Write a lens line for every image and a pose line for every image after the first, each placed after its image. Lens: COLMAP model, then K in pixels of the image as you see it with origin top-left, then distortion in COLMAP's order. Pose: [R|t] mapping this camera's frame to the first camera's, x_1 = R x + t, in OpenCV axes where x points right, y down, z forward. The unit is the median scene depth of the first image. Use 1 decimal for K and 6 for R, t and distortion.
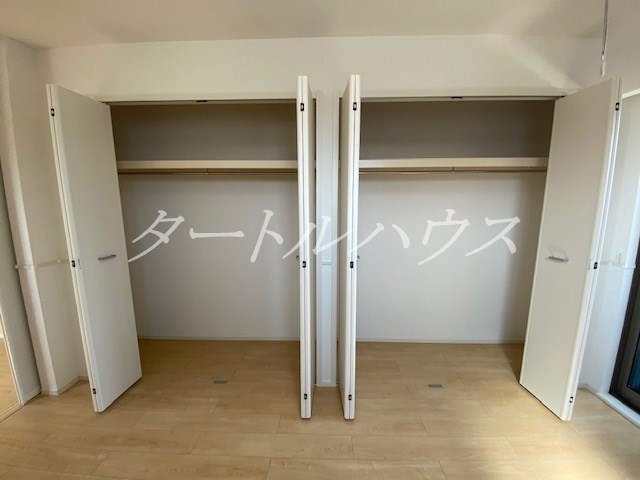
lens RADIAL K [[255.4, 0, 321.2], [0, 255.4, 243.9], [0, 0, 1]] dist [-0.023152, -0.000451]
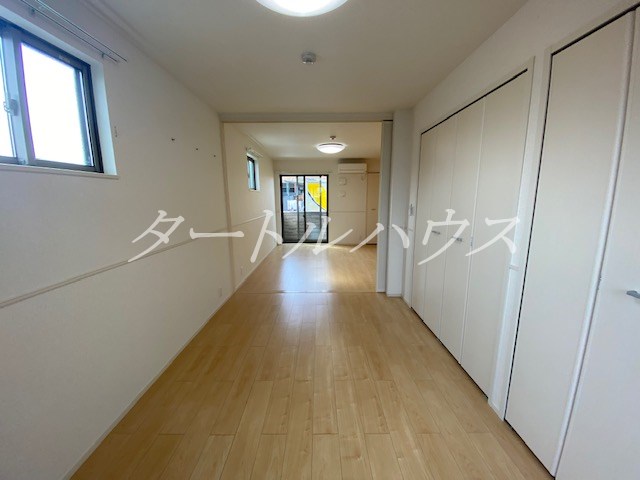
lens RADIAL K [[255.4, 0, 320.4], [0, 255.4, 236.6], [0, 0, 1]] dist [-0.023152, -0.000451]
pose [[0.033870, 0.157544, -0.986931, 1.014571], [-0.139578, 0.978565, 0.151418, -0.082238], [0.989632, 0.132626, 0.055134, 0.400580]]
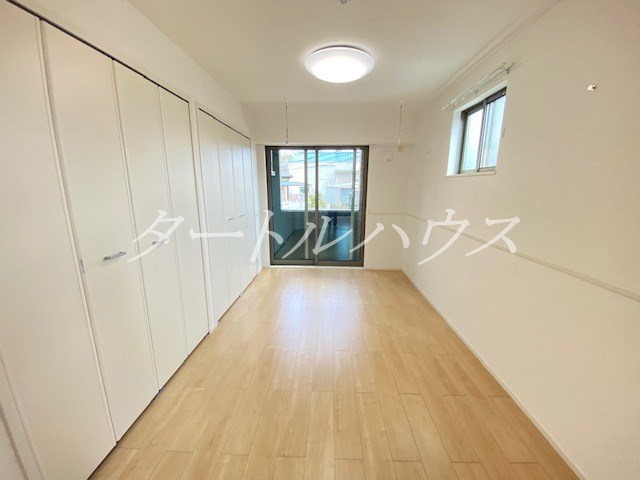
lens RADIAL K [[255.4, 0, 320.3], [0, 255.4, 242.3], [0, 0, 1]] dist [-0.023152, -0.000451]
pose [[0.009350, -0.203256, 0.979081, -1.604500], [0.144867, 0.969070, 0.199794, -0.084972], [-0.989407, 0.139968, 0.038506, 0.464015]]
